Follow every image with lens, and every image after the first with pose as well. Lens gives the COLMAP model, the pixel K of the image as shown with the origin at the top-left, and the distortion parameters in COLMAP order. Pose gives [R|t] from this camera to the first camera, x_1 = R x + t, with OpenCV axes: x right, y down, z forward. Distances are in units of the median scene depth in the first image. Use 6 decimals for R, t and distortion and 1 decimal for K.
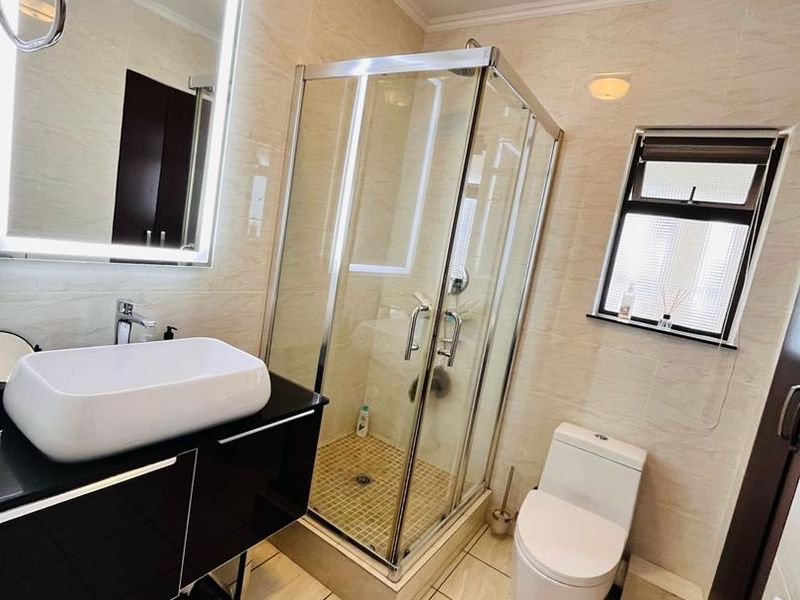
lens RADIAL K [[430.4, 0, 399.0], [0, 430.4, 298.9], [0, 0, 1]] dist [-0.002544, -0.000480]
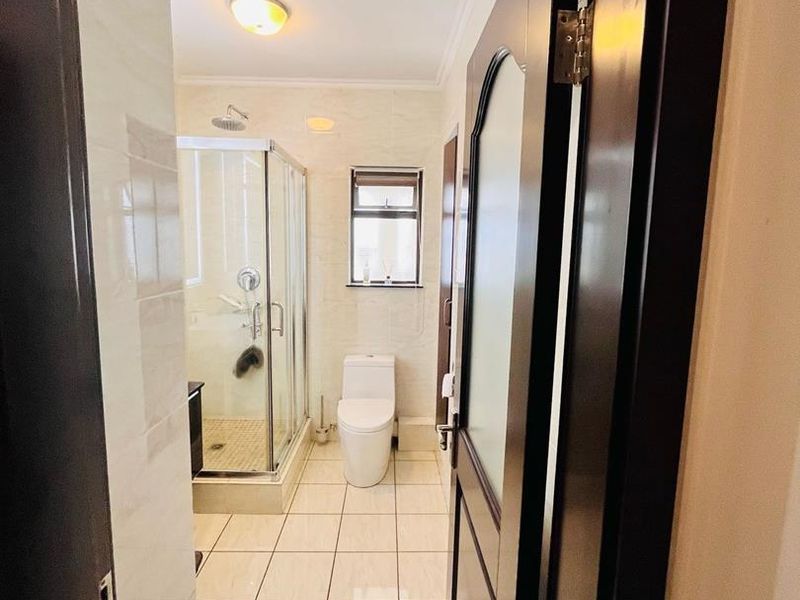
lens RADIAL K [[430.4, 0, 399.4], [0, 430.4, 298.9], [0, 0, 1]] dist [-0.002544, -0.000480]
pose [[0.810847, -0.221705, 0.541641, -0.284313], [0.193051, 0.974994, 0.110085, -0.054253], [-0.552503, 0.015302, 0.833371, -0.444182]]
